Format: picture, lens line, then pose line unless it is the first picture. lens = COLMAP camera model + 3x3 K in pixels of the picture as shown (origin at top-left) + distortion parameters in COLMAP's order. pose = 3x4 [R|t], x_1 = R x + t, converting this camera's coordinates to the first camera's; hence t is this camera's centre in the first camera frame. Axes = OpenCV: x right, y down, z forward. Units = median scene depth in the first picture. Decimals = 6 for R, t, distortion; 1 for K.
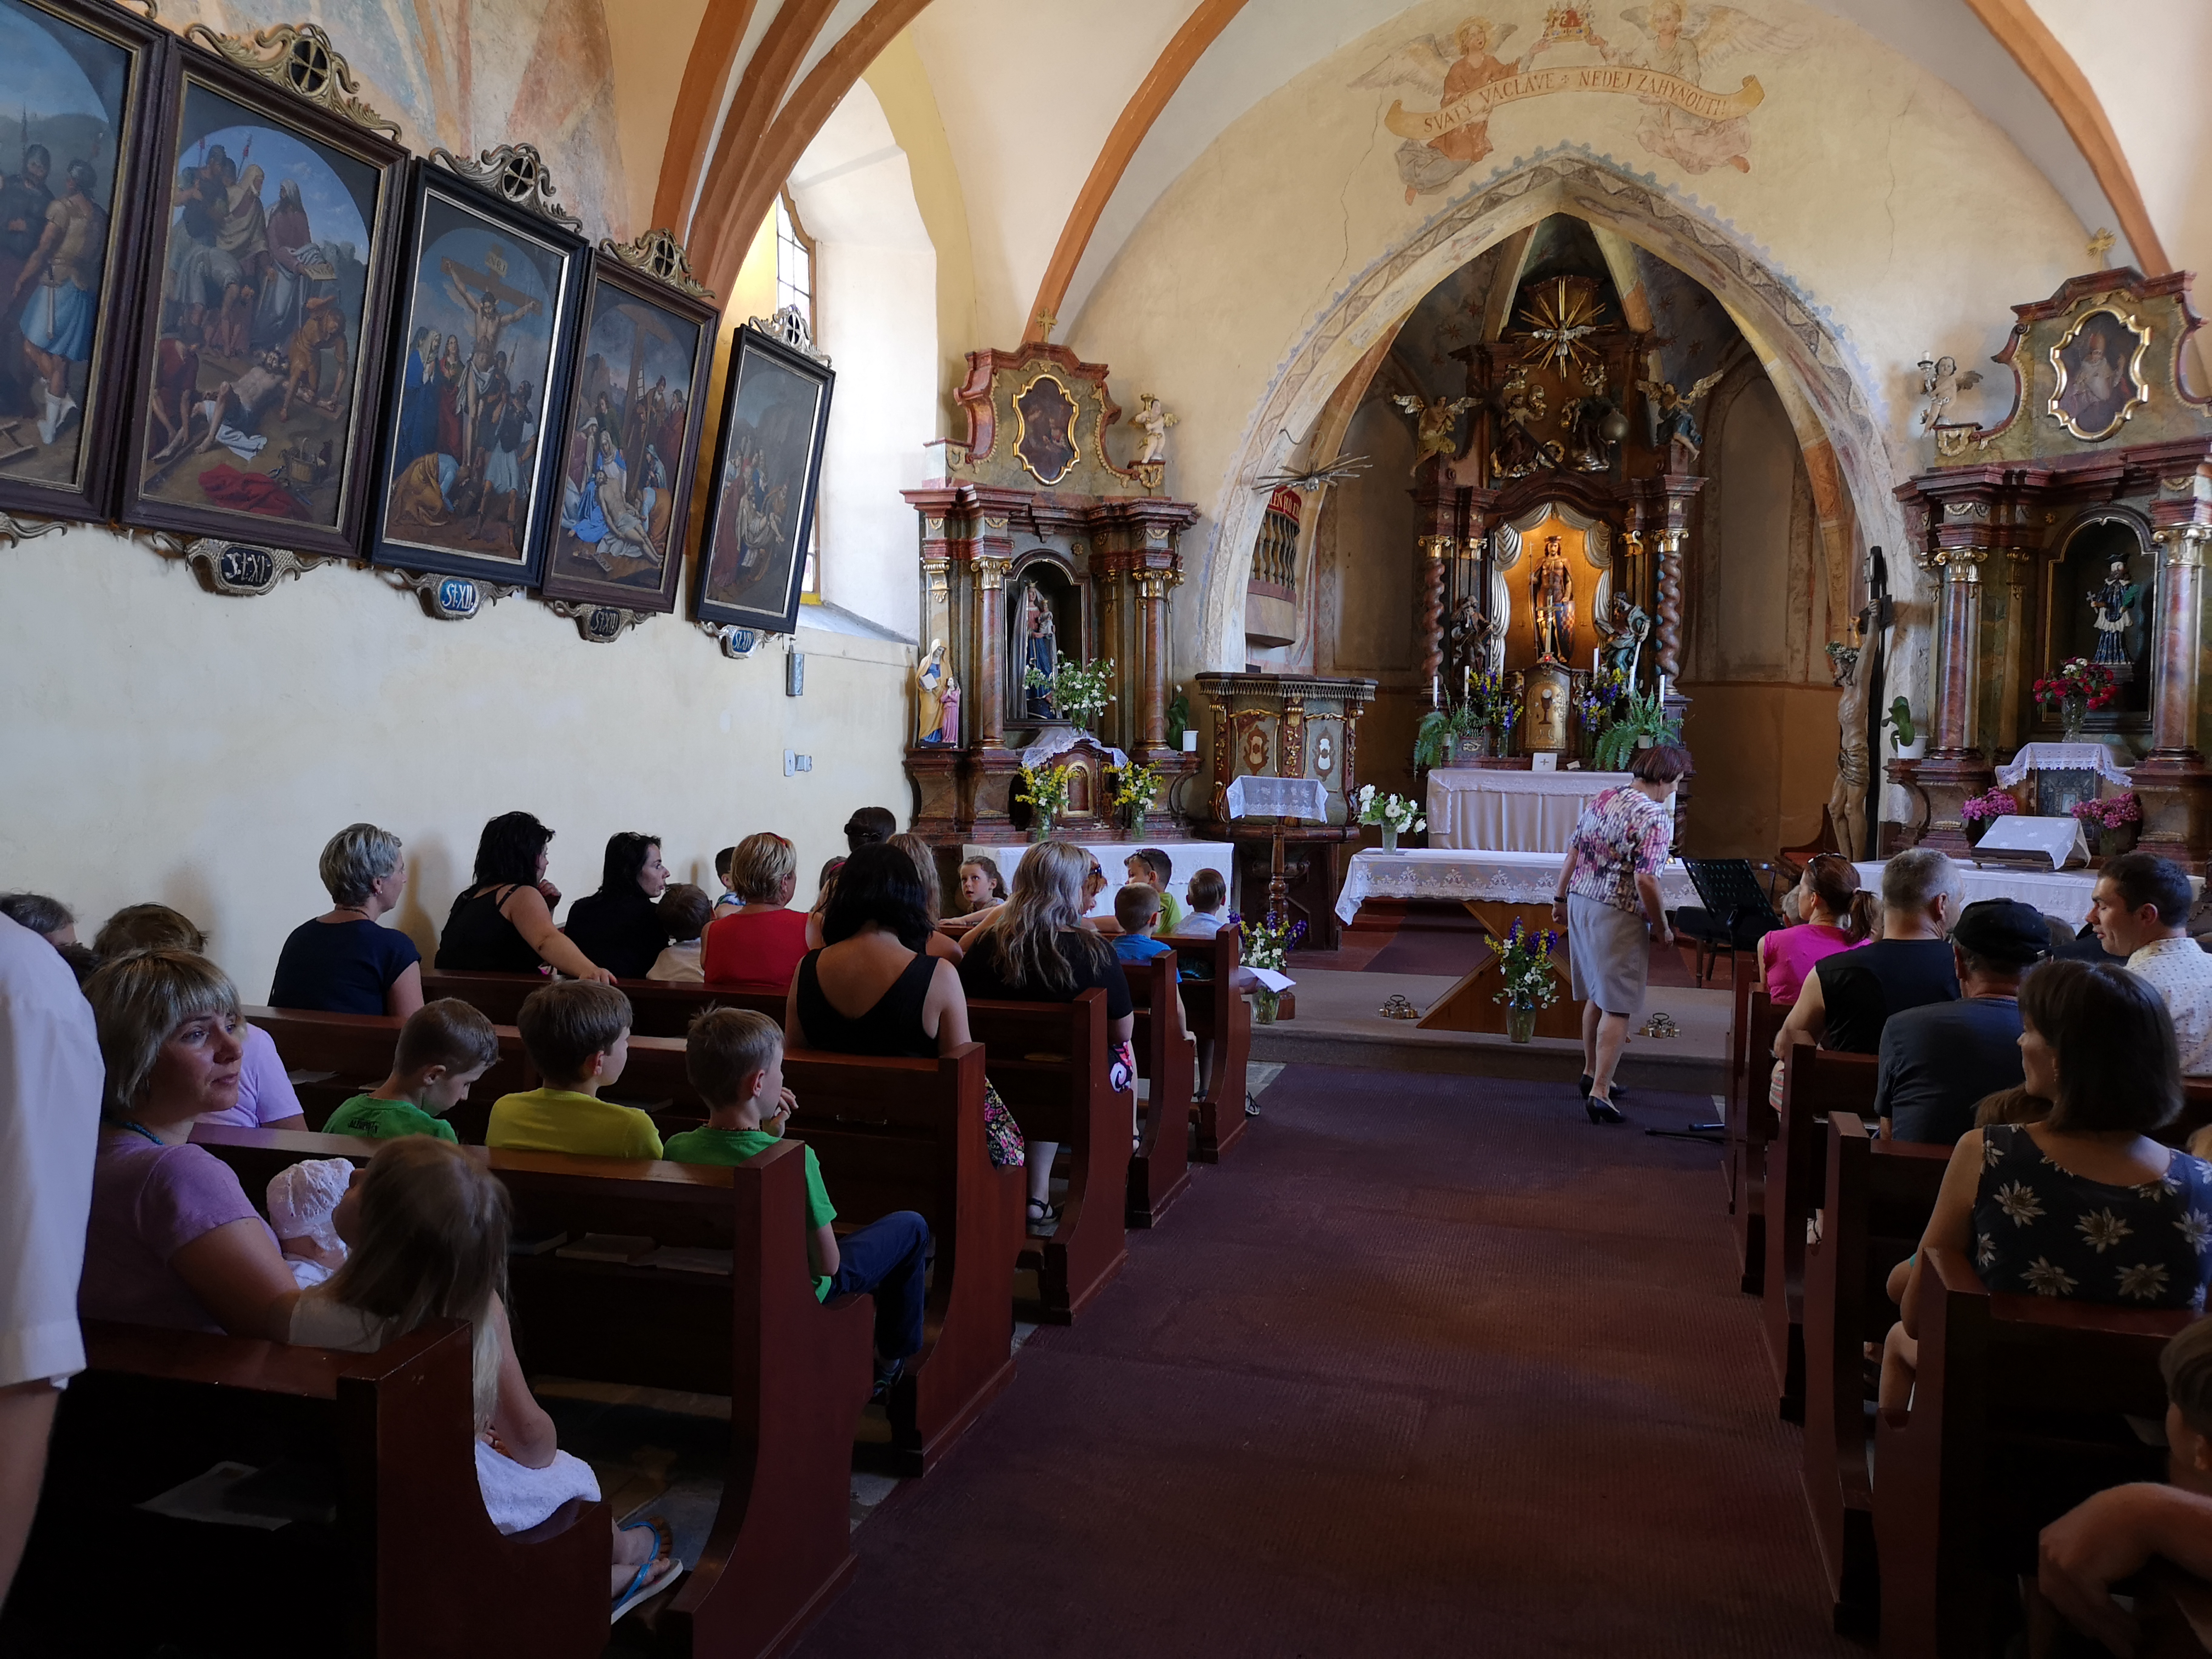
lens RADIAL K [[1699.3, 0, 1103.2], [0, 1699.3, 819.9], [0, 0, 1]] dist [0.055955, -0.051160]
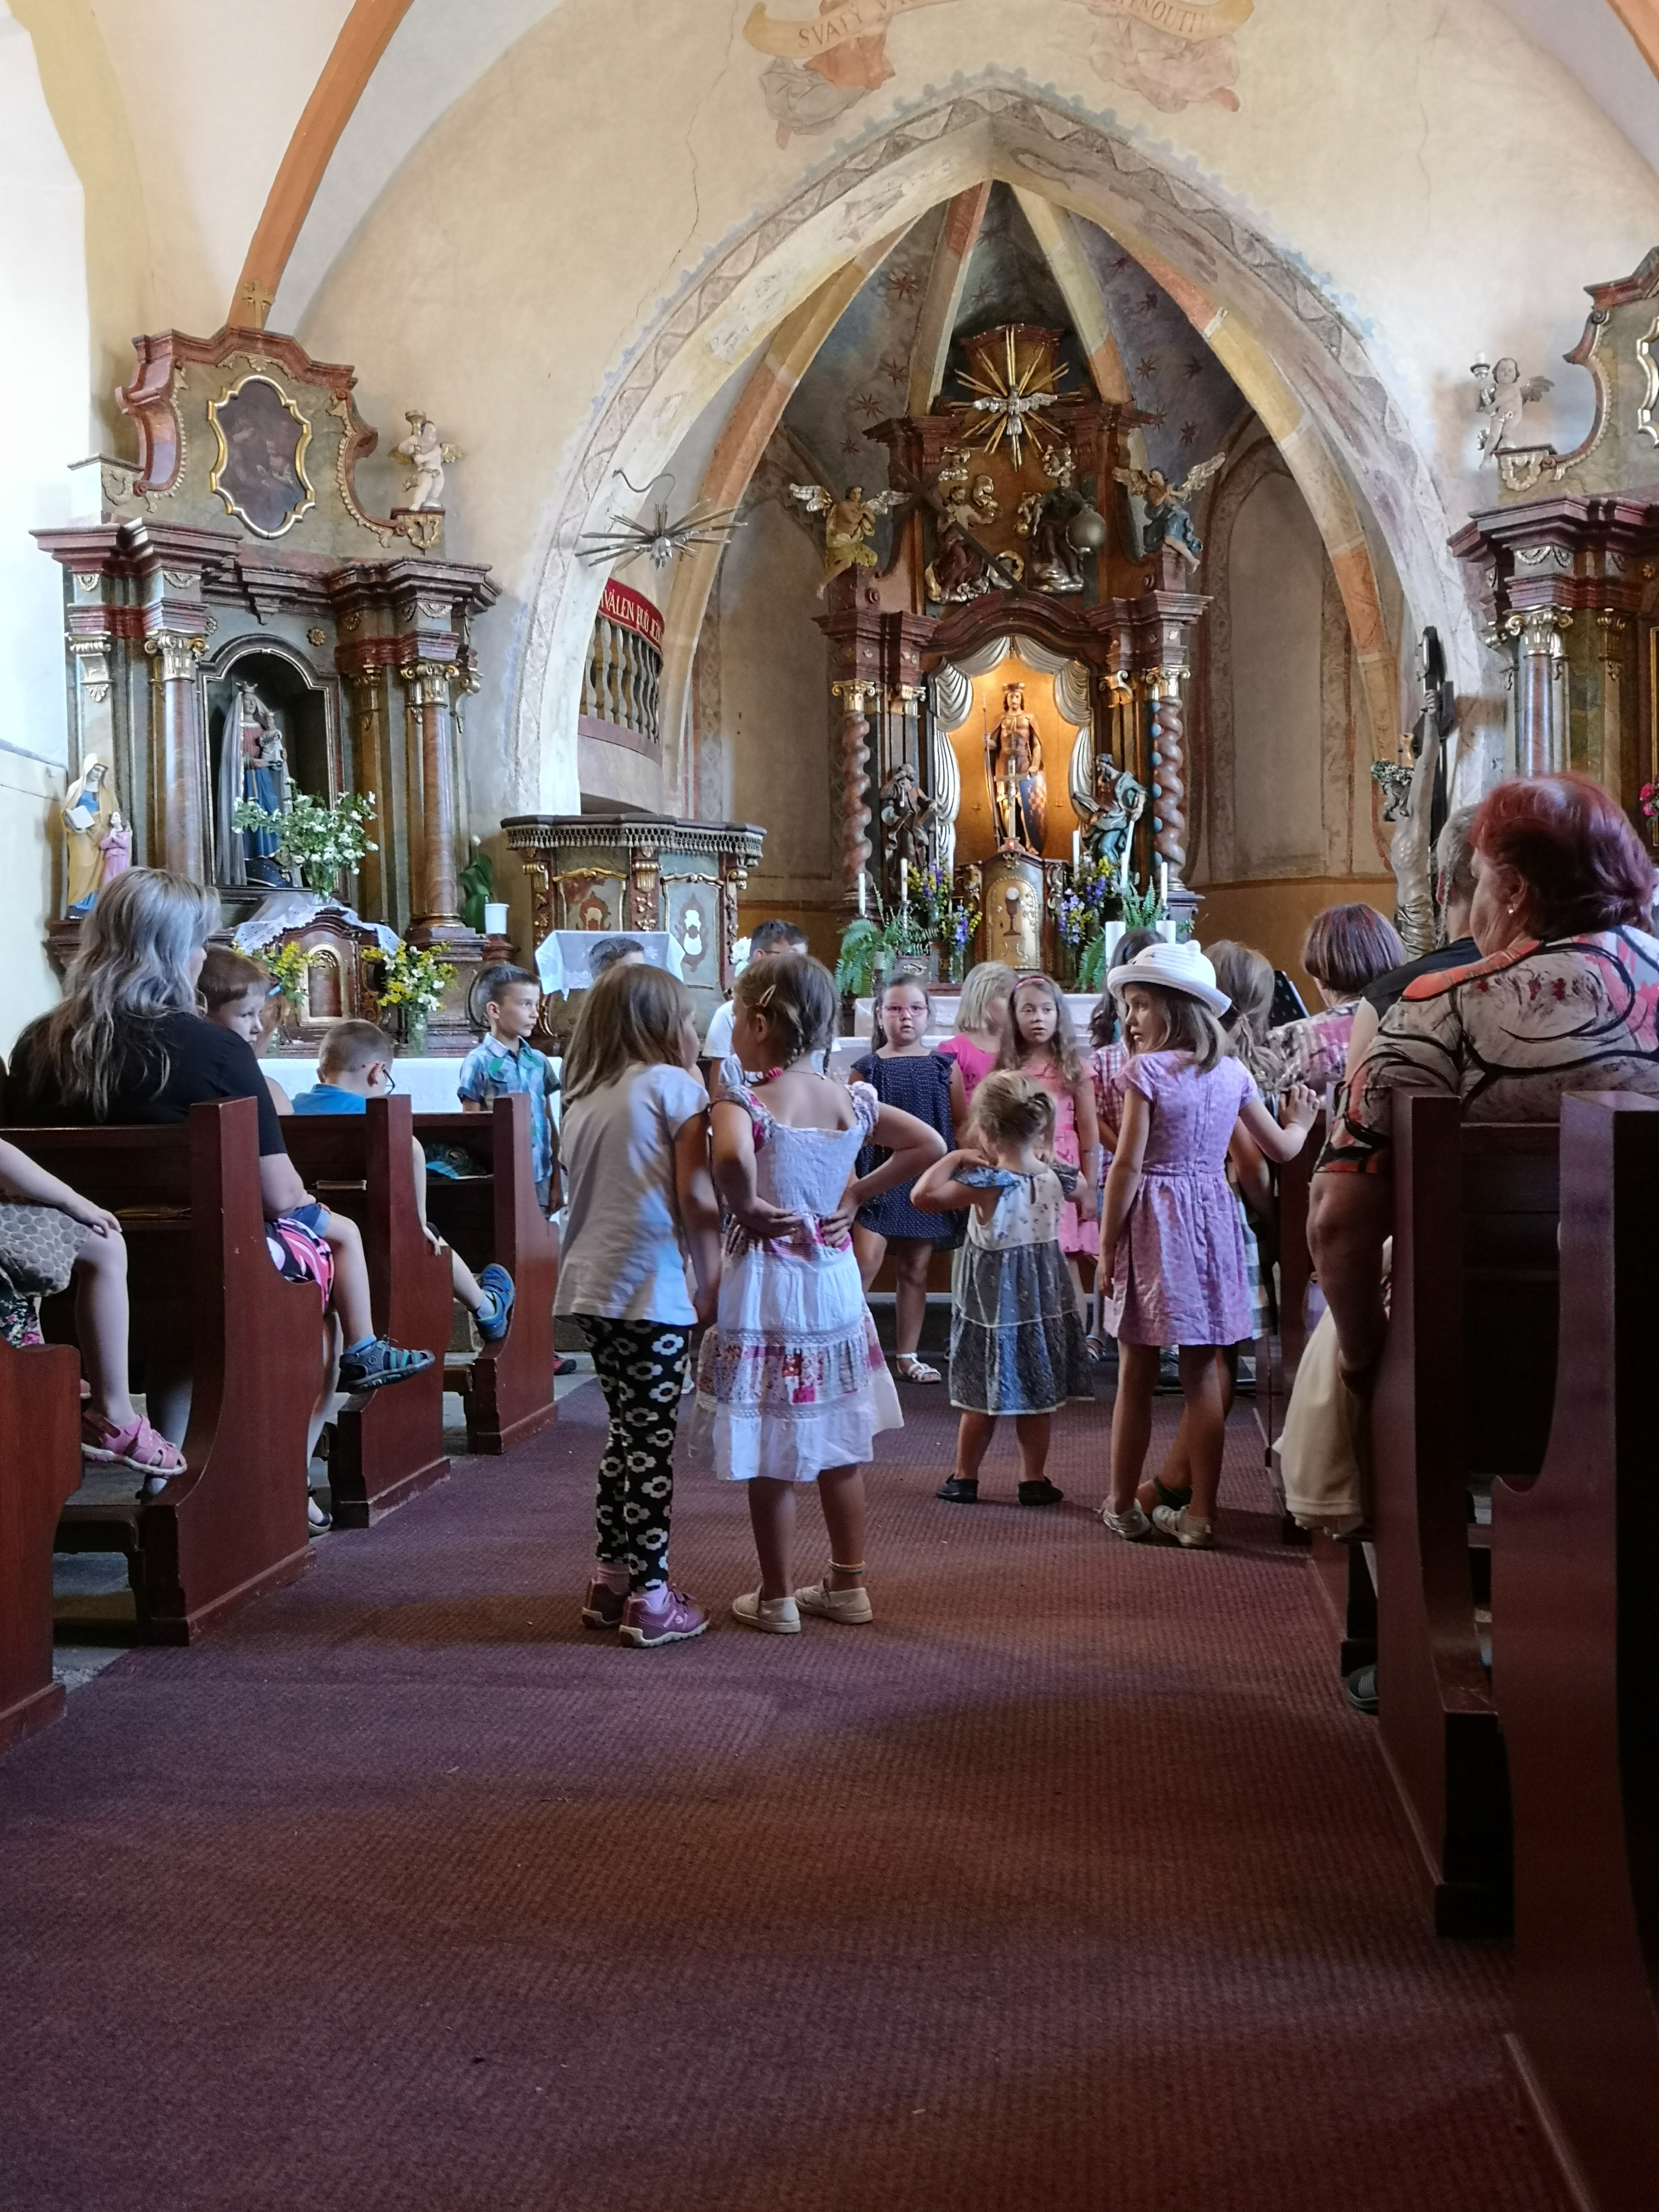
lens RADIAL K [[2286.0, 0, 821.4], [0, 2286.0, 1082.4], [0, 0, 1]] dist [0.132801, -0.394576]
pose [[0.987003, -0.028389, 0.158175, 0.033184], [0.035628, 0.998435, -0.043115, 0.064437], [-0.156703, 0.048190, 0.986469, 0.078791]]
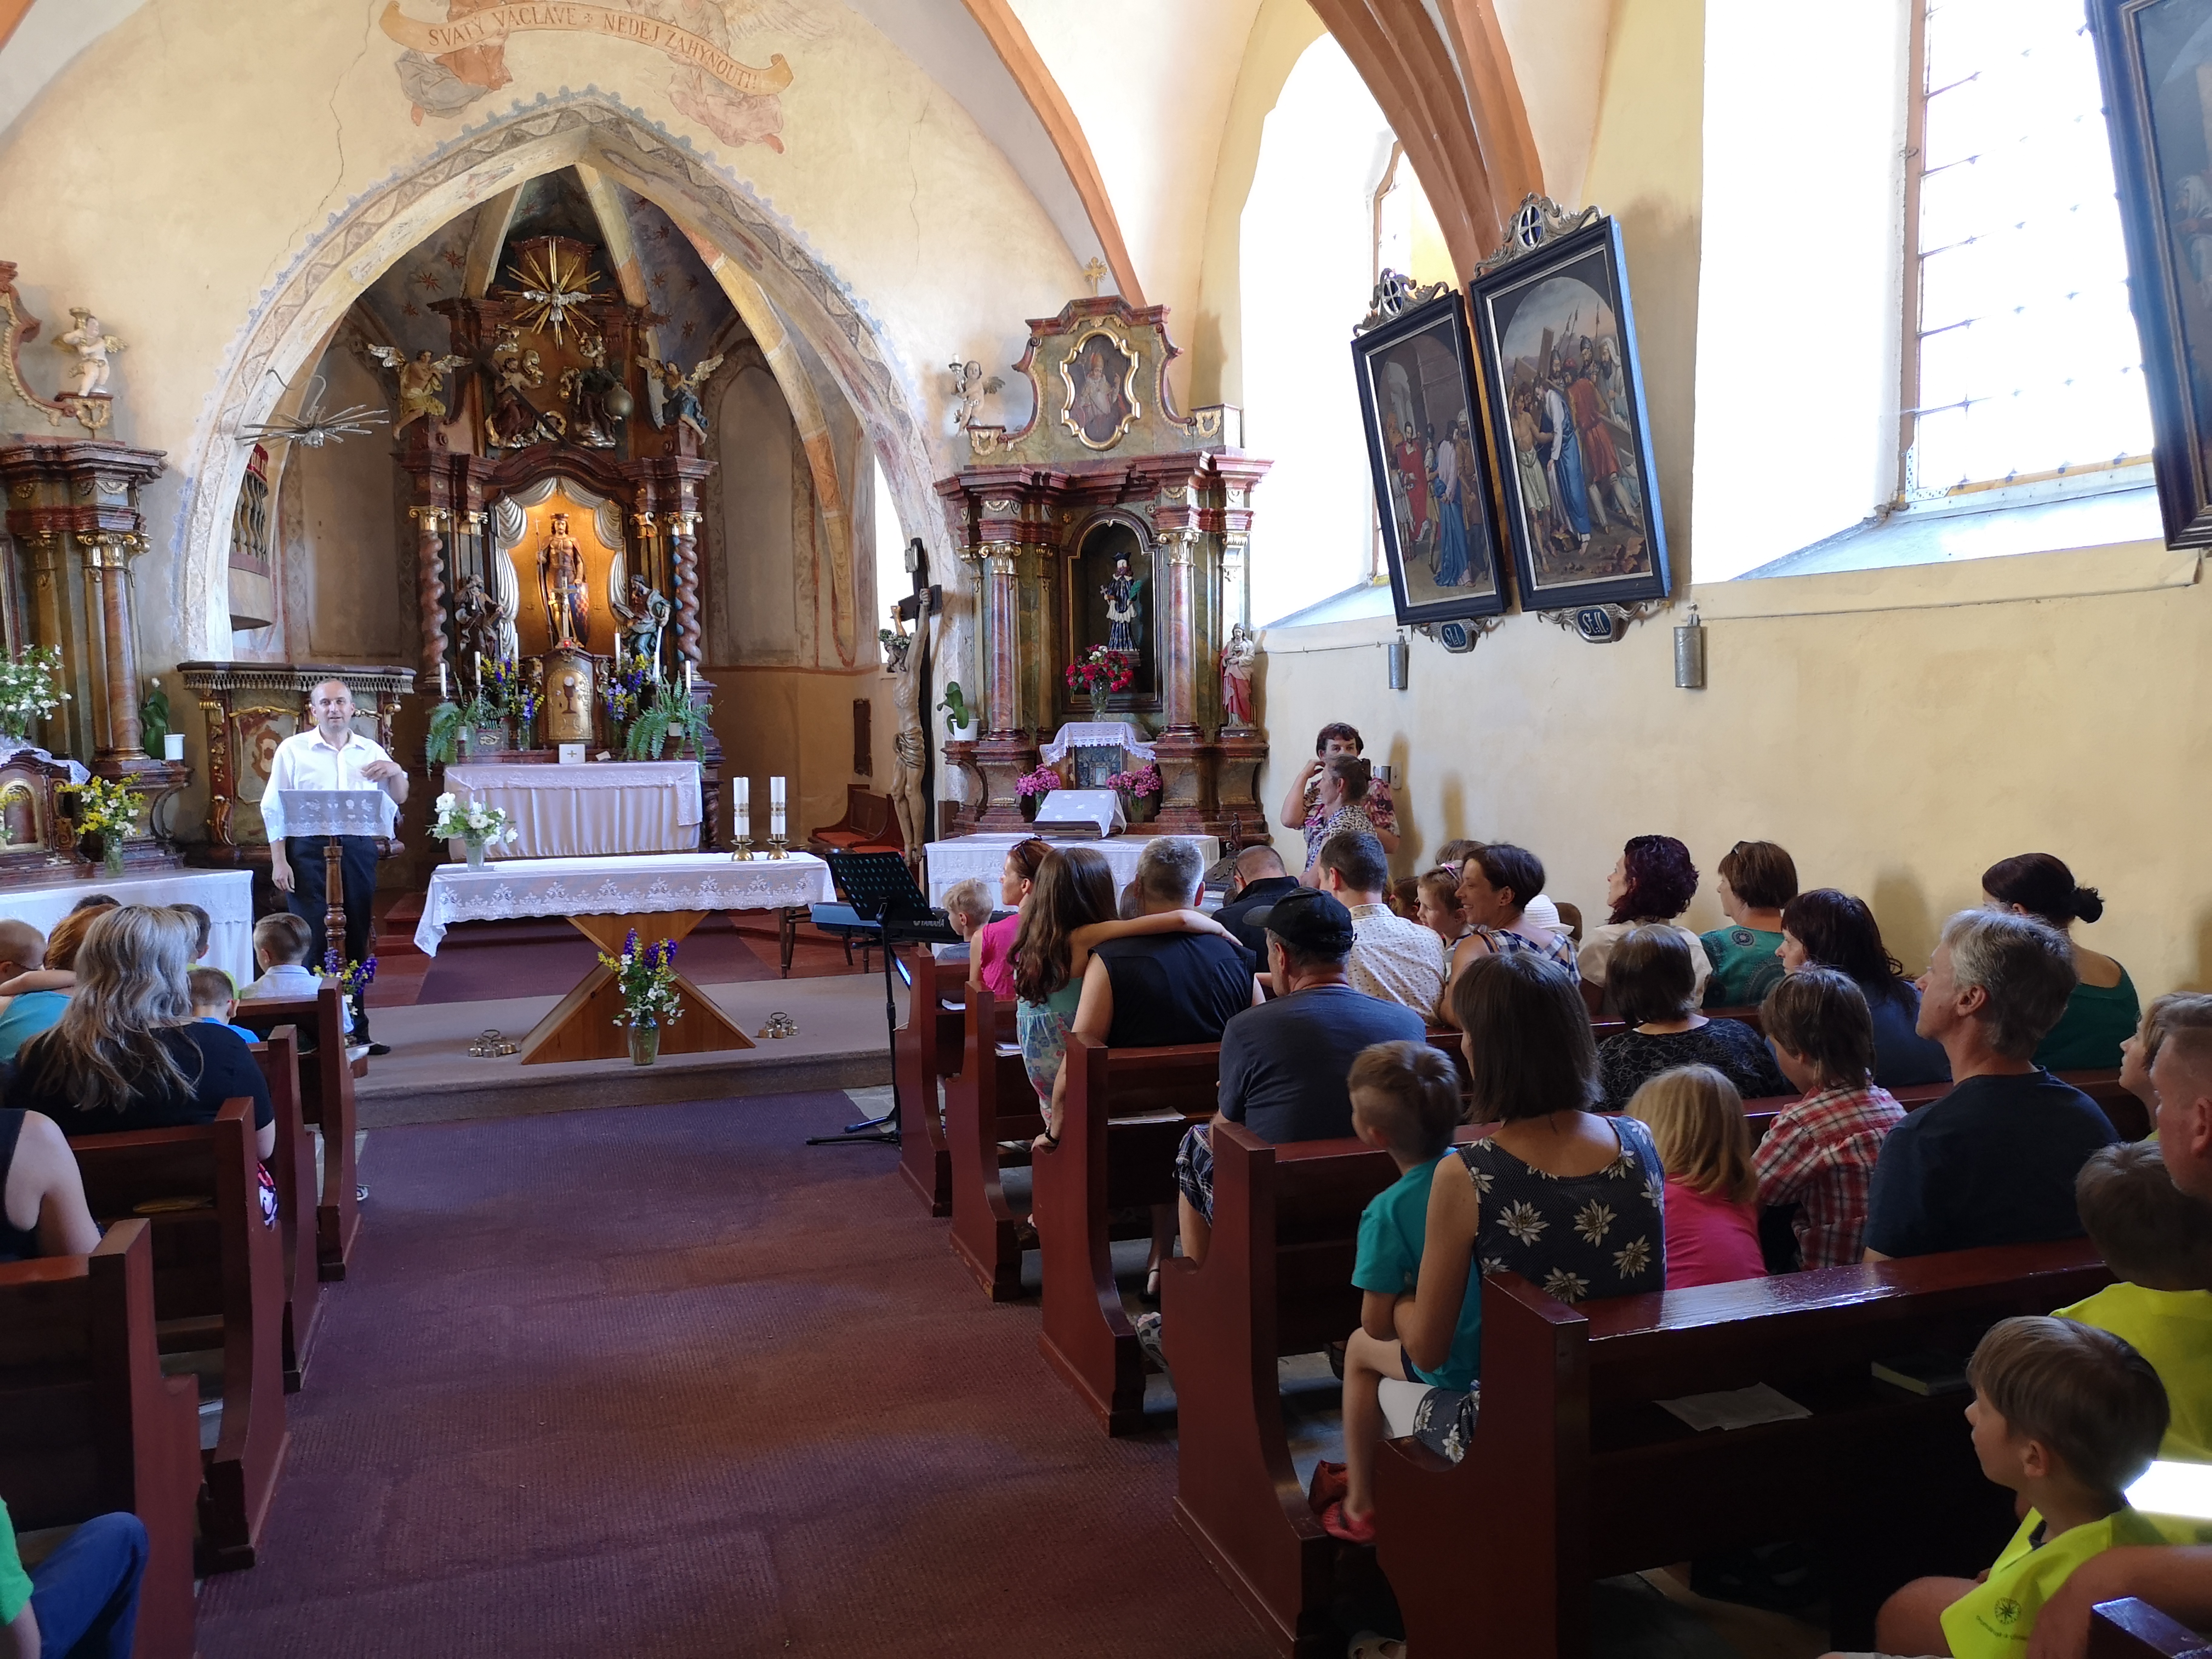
lens RADIAL K [[1699.3, 0, 1103.2], [0, 1699.3, 819.9], [0, 0, 1]] dist [0.055955, -0.051160]
pose [[0.821400, -0.061847, 0.566989, -0.052572], [0.055953, 0.998046, 0.027807, -0.010241], [-0.567601, 0.008884, 0.823256, 0.081055]]
